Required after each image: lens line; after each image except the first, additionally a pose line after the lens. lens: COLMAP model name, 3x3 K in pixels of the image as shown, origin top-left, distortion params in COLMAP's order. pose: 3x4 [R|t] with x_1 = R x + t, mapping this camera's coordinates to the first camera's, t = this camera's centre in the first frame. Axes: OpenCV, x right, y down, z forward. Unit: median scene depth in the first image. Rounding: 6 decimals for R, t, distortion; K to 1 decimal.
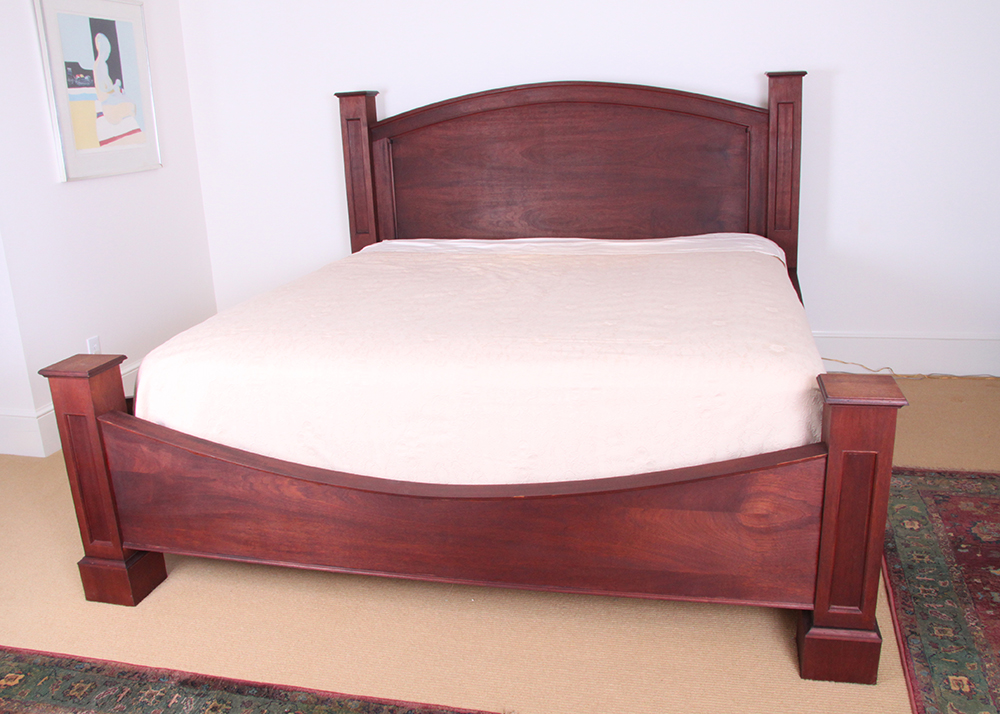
lens RADIAL K [[859.8, 0, 531.8], [0, 859.8, 361.4], [0, 0, 1]] dist [-0.157419, 0.100053]
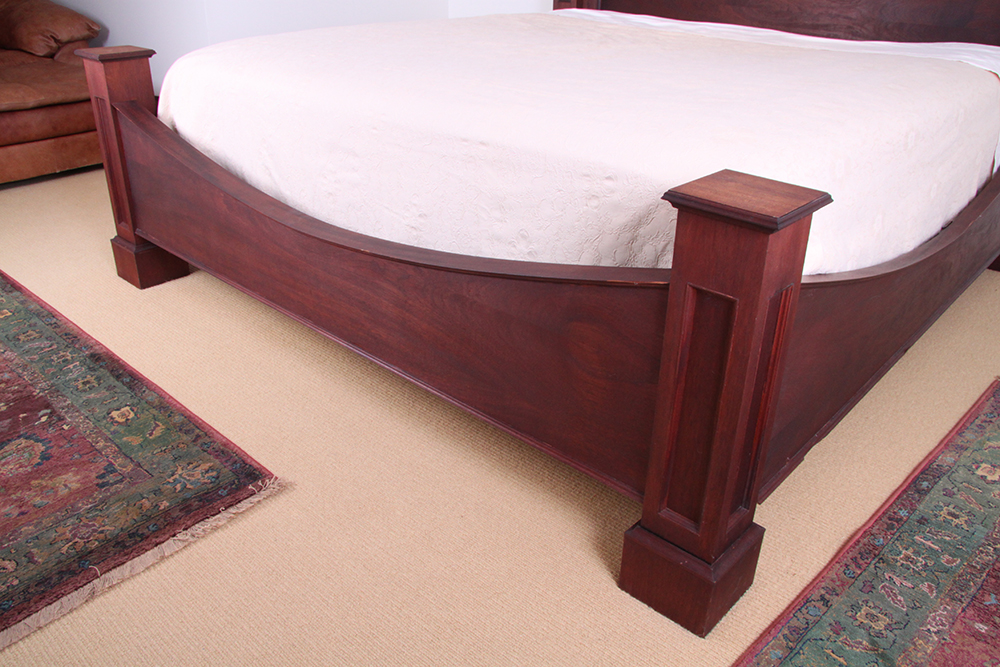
lens RADIAL K [[818.7, 0, 499.6], [0, 818.7, 325.9], [0, 0, 1]] dist [-0.080889, 0.035718]
pose [[0.860423, 0.268862, -0.432879, 0.250148], [-0.193711, 0.958285, 0.210159, 0.017515], [0.471325, -0.096972, 0.876612, 0.181186]]
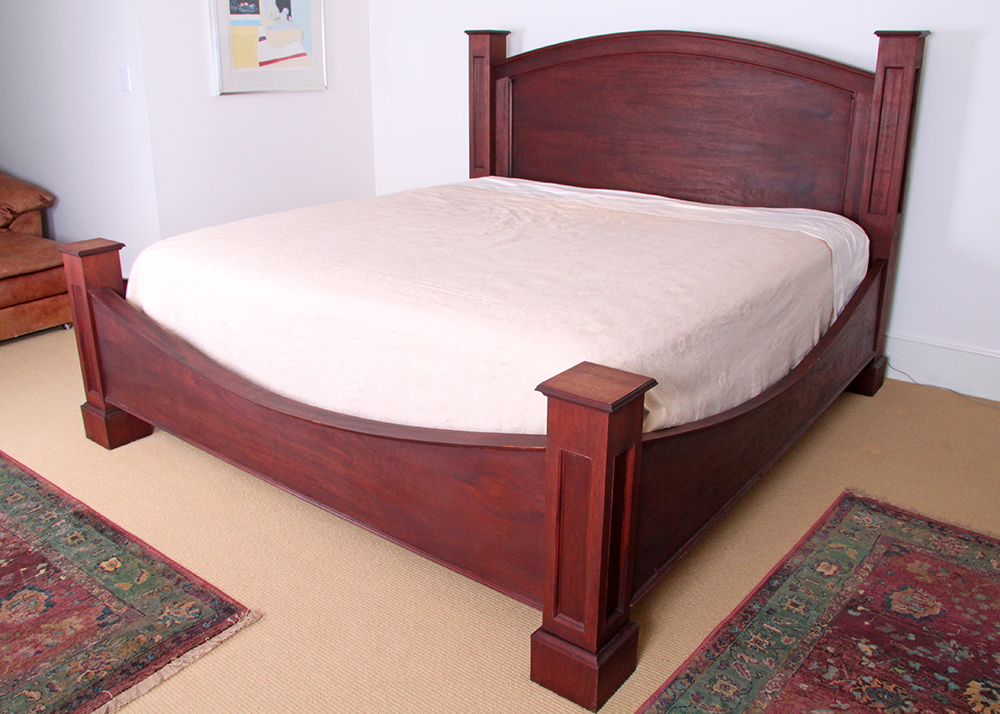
lens RADIAL K [[859.8, 0, 521.8], [0, 859.8, 341.3], [0, 0, 1]] dist [-0.157419, 0.100053]
pose [[0.910921, 0.178251, -0.372088, 0.312399], [-0.162605, 0.983965, 0.073296, -0.030834], [0.379186, -0.006264, 0.925299, 0.064585]]
